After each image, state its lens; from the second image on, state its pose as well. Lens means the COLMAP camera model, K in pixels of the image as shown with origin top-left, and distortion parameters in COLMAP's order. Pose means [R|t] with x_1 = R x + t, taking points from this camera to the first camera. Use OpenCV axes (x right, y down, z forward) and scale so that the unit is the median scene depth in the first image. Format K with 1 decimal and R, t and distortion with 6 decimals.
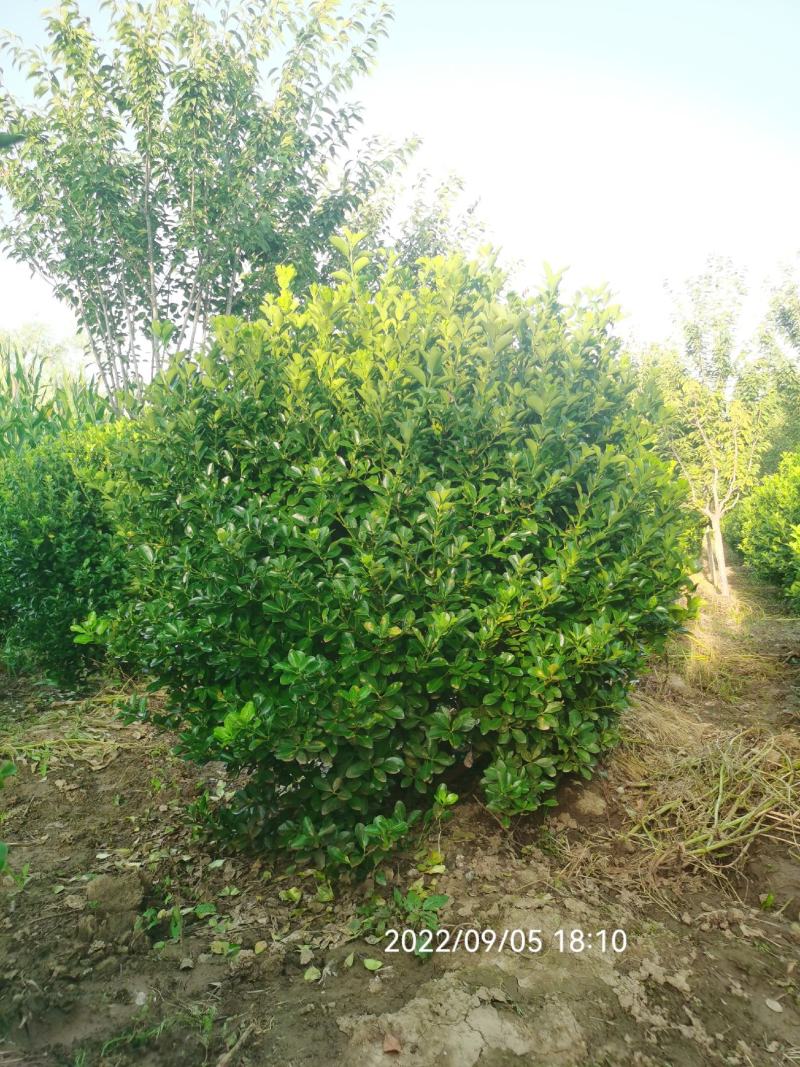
lens RADIAL K [[833.3, 0, 400.0], [0, 833.3, 533.5], [0, 0, 1]] dist [0.015969, 0.007638]
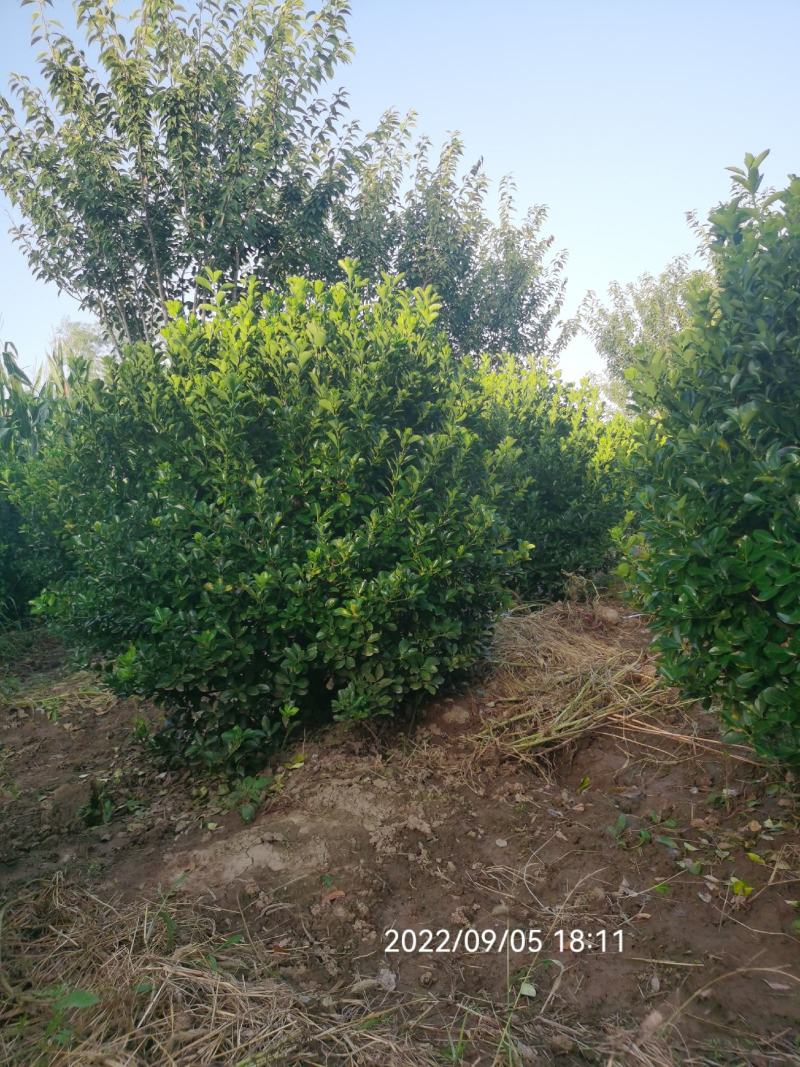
lens RADIAL K [[832.2, 0, 400.0], [0, 832.2, 533.5], [0, 0, 1]] dist [0.022192, -0.006975]
pose [[0.990394, -0.078378, -0.113914, 0.126900], [0.084269, 0.995294, 0.047848, -0.003303], [0.109628, -0.056988, 0.992338, -0.086113]]
